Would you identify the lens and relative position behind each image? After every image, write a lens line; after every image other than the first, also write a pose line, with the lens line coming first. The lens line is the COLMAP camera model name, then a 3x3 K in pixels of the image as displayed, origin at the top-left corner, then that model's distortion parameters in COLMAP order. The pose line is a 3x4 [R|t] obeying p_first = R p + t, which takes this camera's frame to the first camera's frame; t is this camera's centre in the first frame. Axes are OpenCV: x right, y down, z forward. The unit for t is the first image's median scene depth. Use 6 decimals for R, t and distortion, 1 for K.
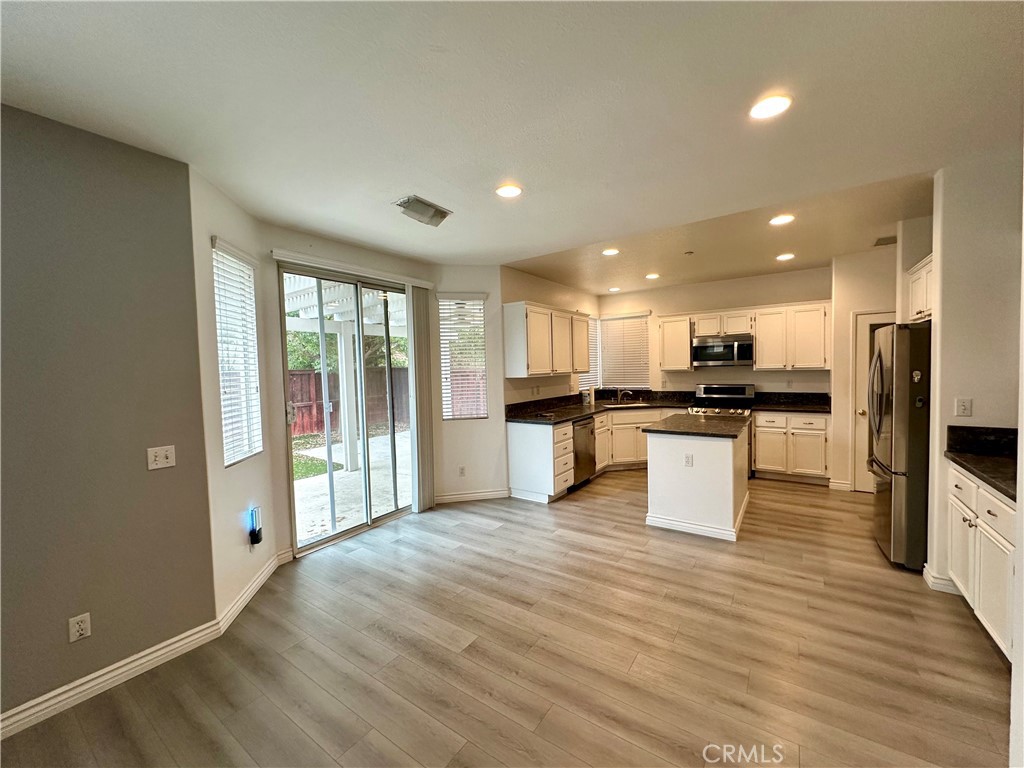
lens RADIAL K [[406.5, 0, 514.0], [0, 406.5, 381.4], [0, 0, 1]] dist [-0.002555, -0.000286]
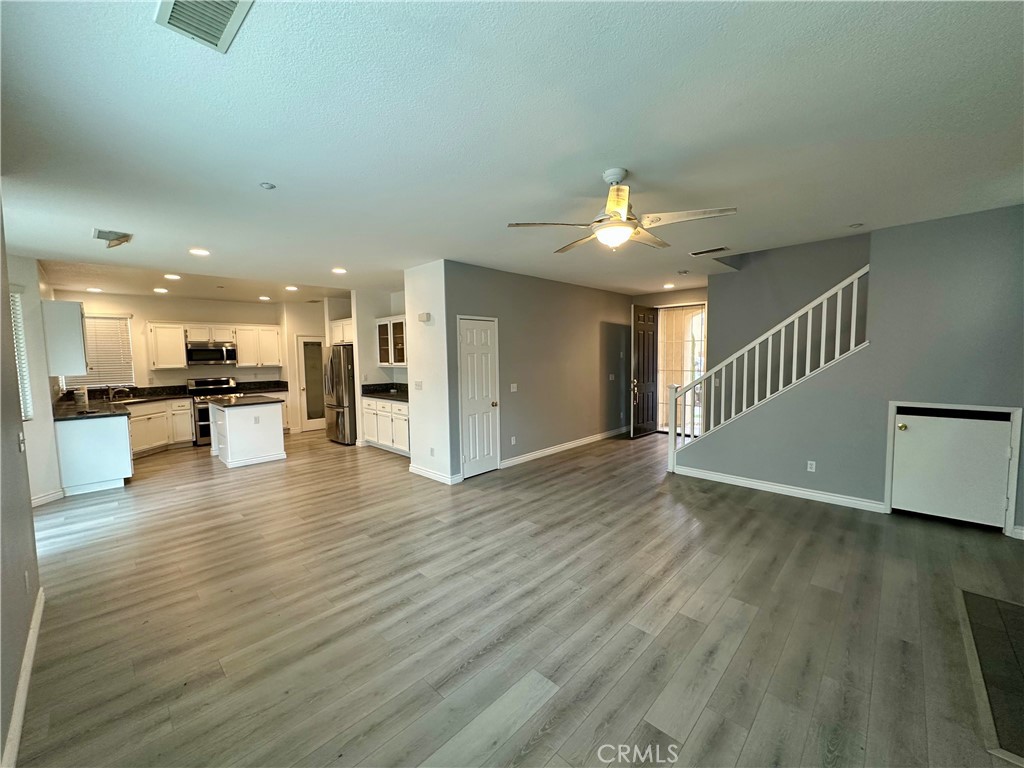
lens RADIAL K [[406.5, 0, 512.8], [0, 406.5, 383.6], [0, 0, 1]] dist [-0.002555, -0.000286]
pose [[0.157829, -0.047536, 0.986322, -0.707974], [0.047640, 0.998044, 0.040478, 0.019101], [-0.986317, 0.040600, 0.159785, -0.213195]]
